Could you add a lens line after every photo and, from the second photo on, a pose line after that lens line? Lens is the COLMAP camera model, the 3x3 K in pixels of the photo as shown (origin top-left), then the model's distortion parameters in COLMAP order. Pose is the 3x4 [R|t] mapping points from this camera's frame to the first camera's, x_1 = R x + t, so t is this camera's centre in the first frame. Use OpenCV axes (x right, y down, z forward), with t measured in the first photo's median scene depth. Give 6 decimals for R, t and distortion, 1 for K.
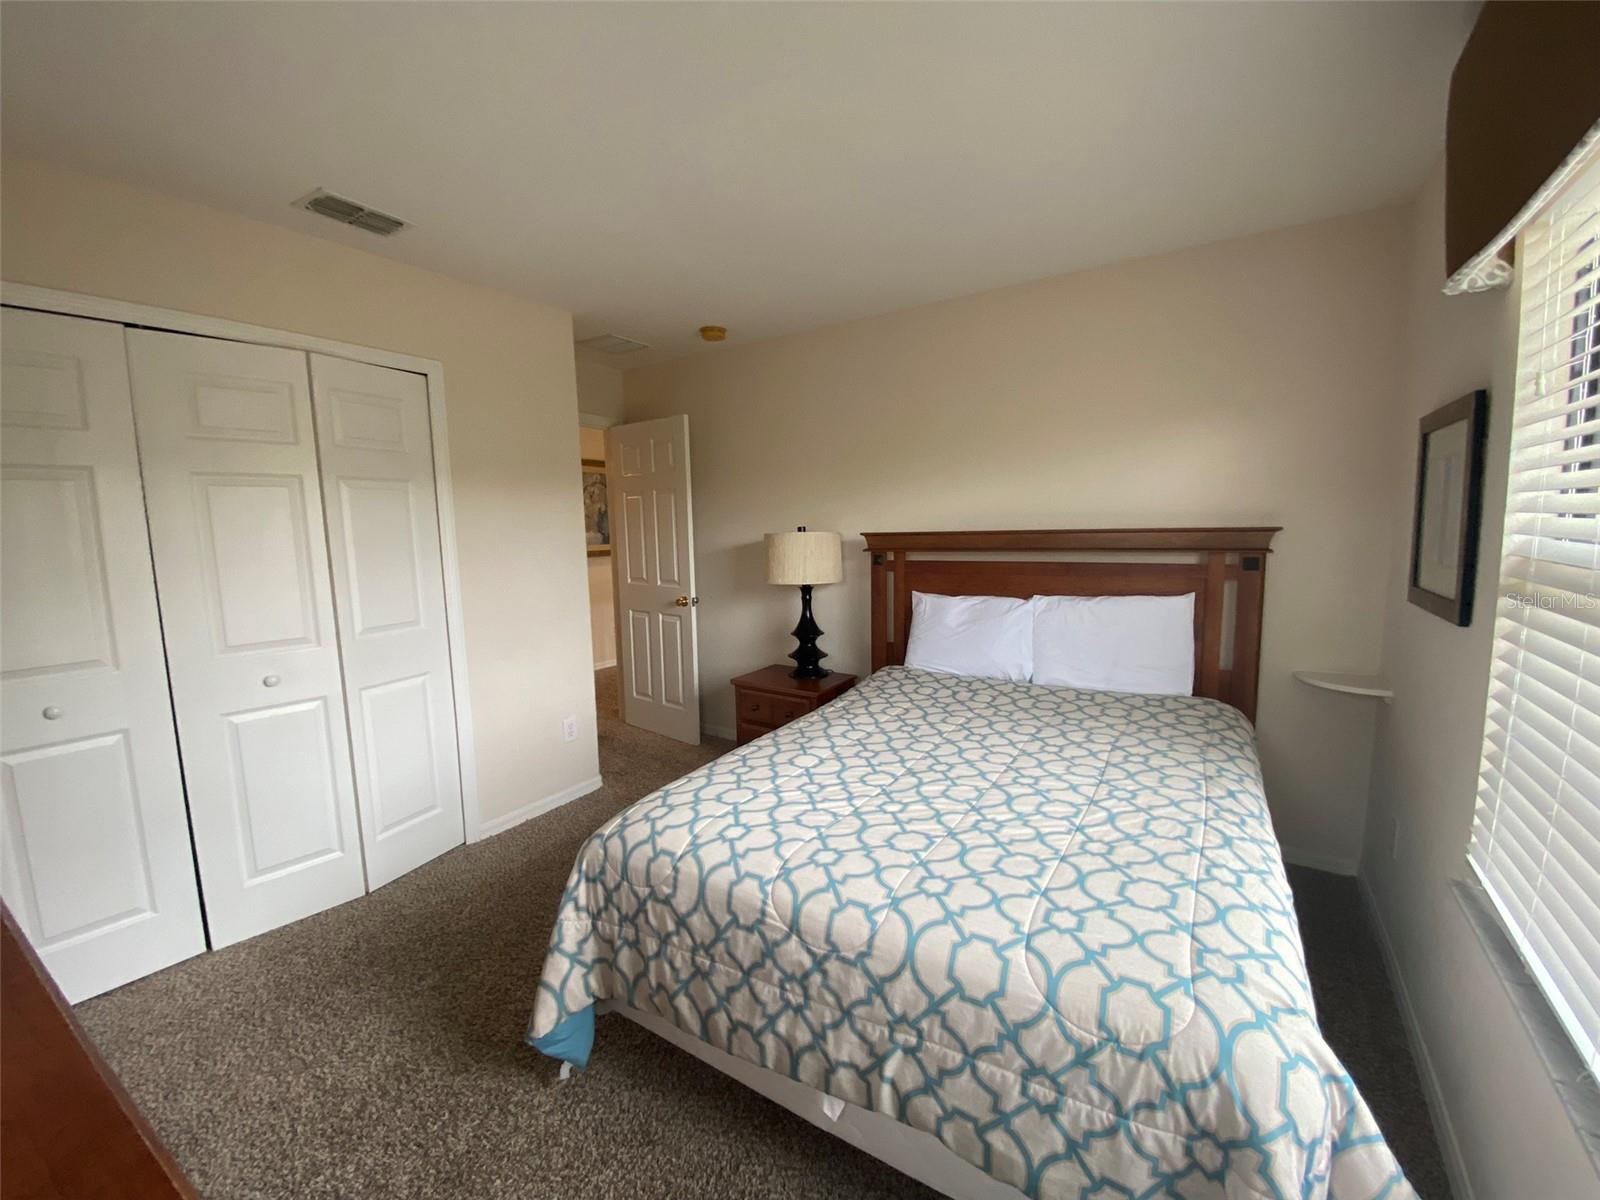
lens RADIAL K [[656.8, 0, 800.0], [0, 656.8, 600.0], [0, 0, 1]] dist [0.007901, -0.000014]
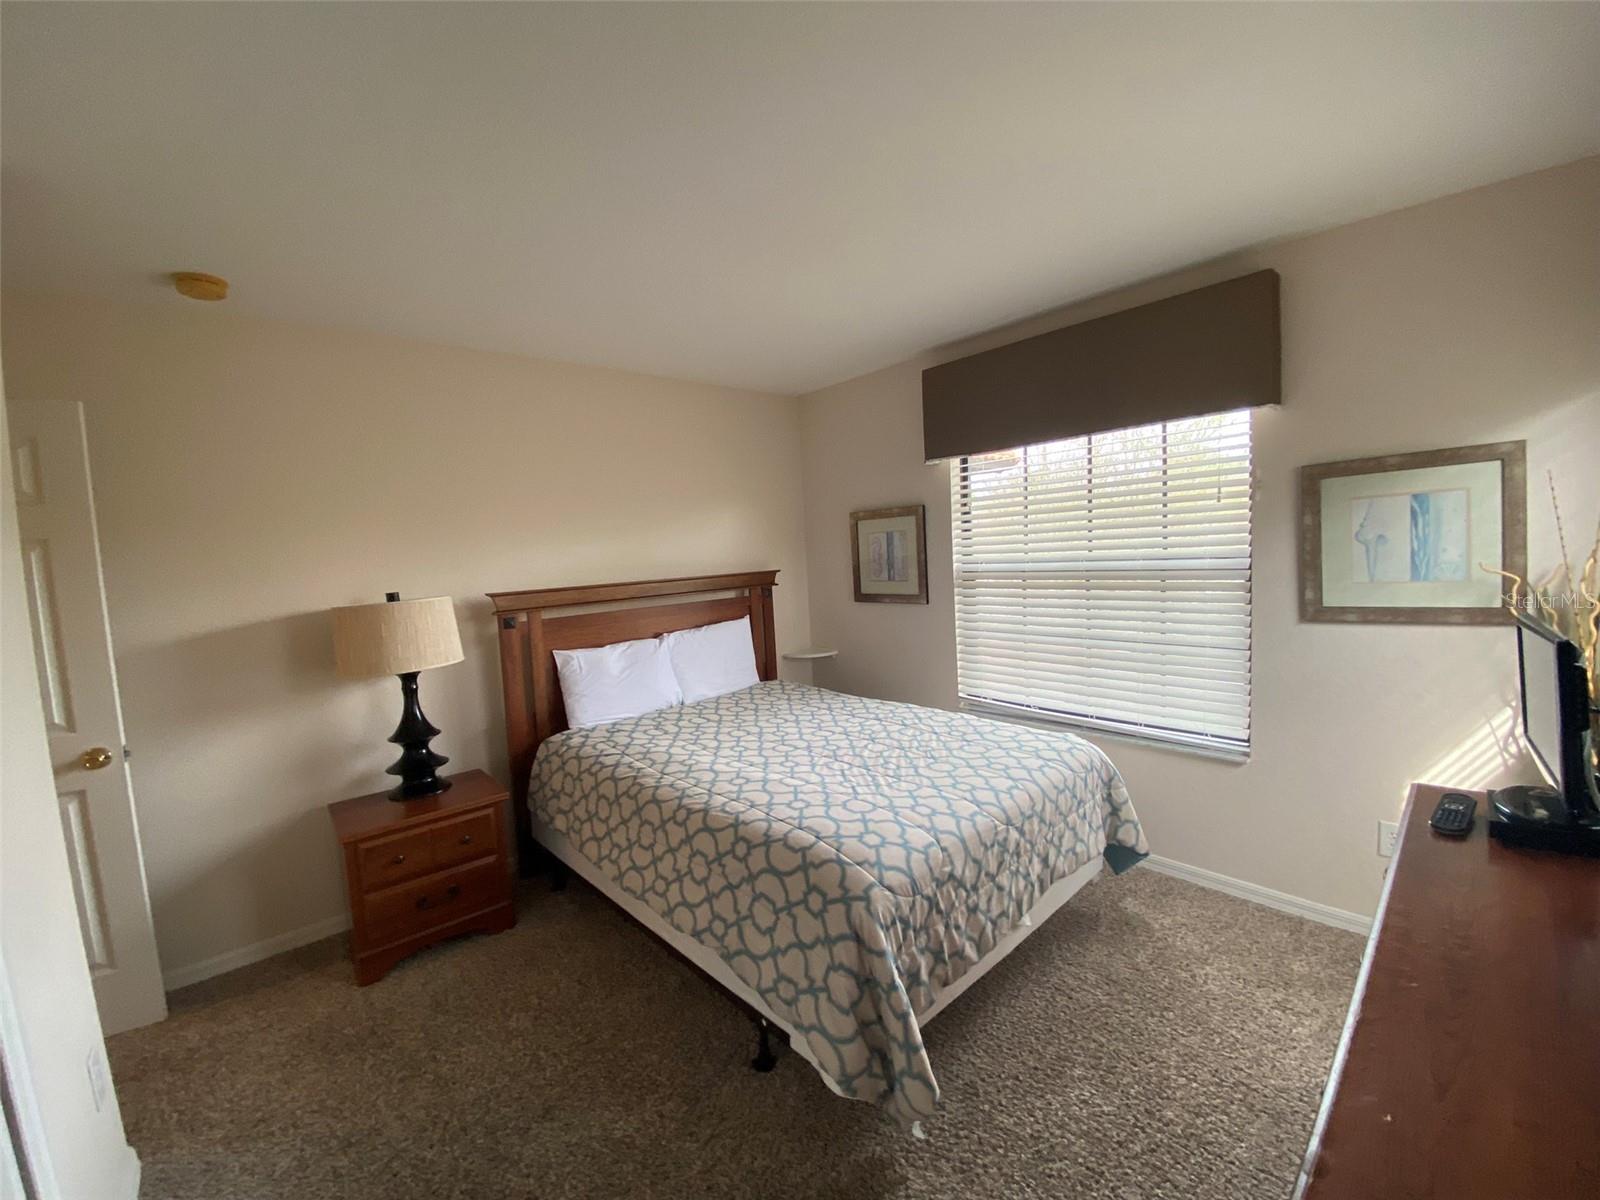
lens RADIAL K [[641.2, 0, 800.0], [0, 641.2, 600.0], [0, 0, 1]] dist [0.001245, 0.000040]
pose [[0.255209, -0.069007, 0.964420, -0.998532], [0.163658, 0.986141, 0.027253, -0.084388], [-0.952935, 0.150880, 0.262966, 0.644659]]
